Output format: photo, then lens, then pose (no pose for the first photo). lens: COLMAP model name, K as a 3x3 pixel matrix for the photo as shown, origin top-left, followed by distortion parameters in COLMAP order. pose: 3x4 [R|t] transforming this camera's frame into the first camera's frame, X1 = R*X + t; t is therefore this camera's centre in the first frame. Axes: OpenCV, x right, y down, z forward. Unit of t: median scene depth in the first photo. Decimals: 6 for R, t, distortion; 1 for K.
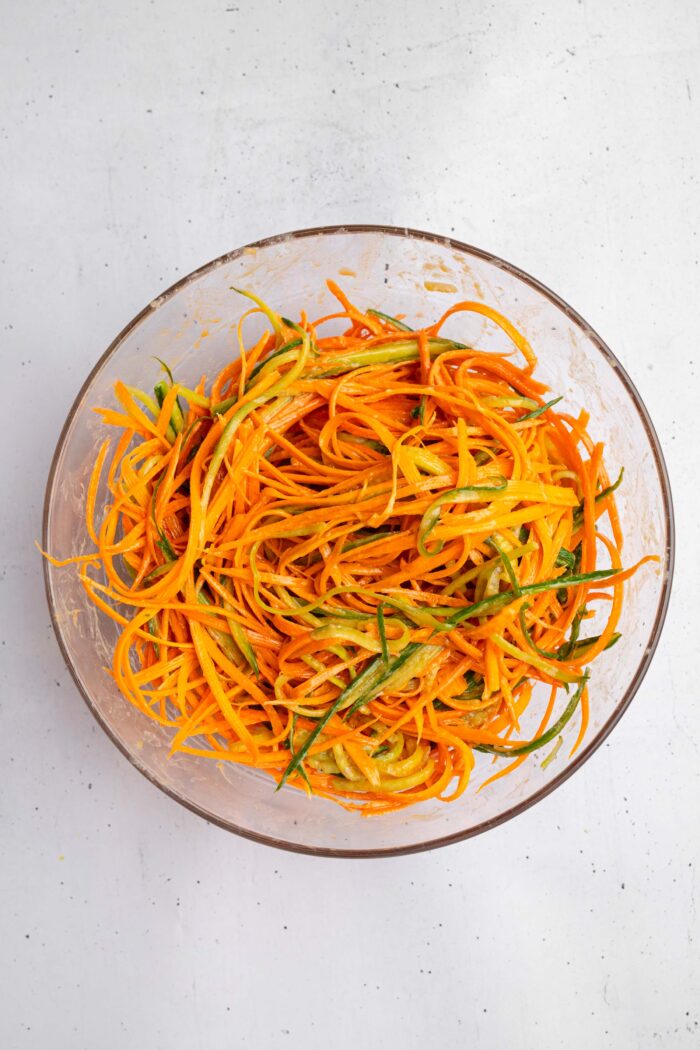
lens RADIAL K [[2305.5, 0, 351.4], [0, 2305.5, 523.2], [0, 0, 1]] dist [-0.140604, 0.000000]
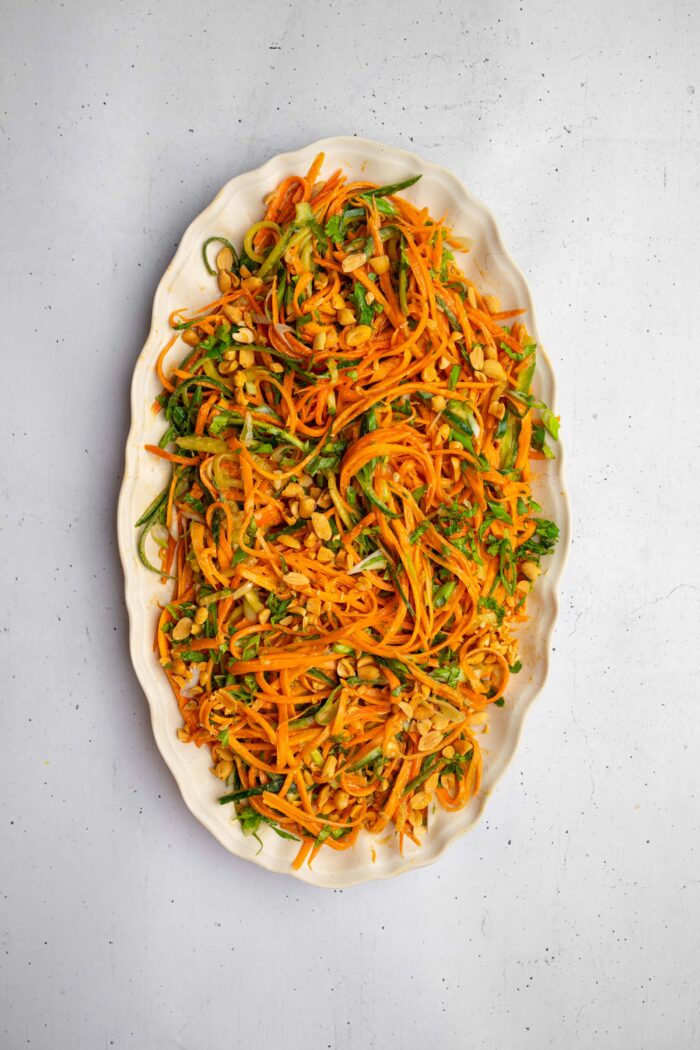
lens RADIAL K [[2305.5, 0, 351.2], [0, 2305.5, 525.8], [0, 0, 1]] dist [-0.140604, 0.000000]
pose [[0.991324, 0.130258, 0.017623, -0.007906], [-0.130294, 0.991475, 0.000930, 0.002698], [-0.017351, -0.003218, 0.999844, -0.222641]]
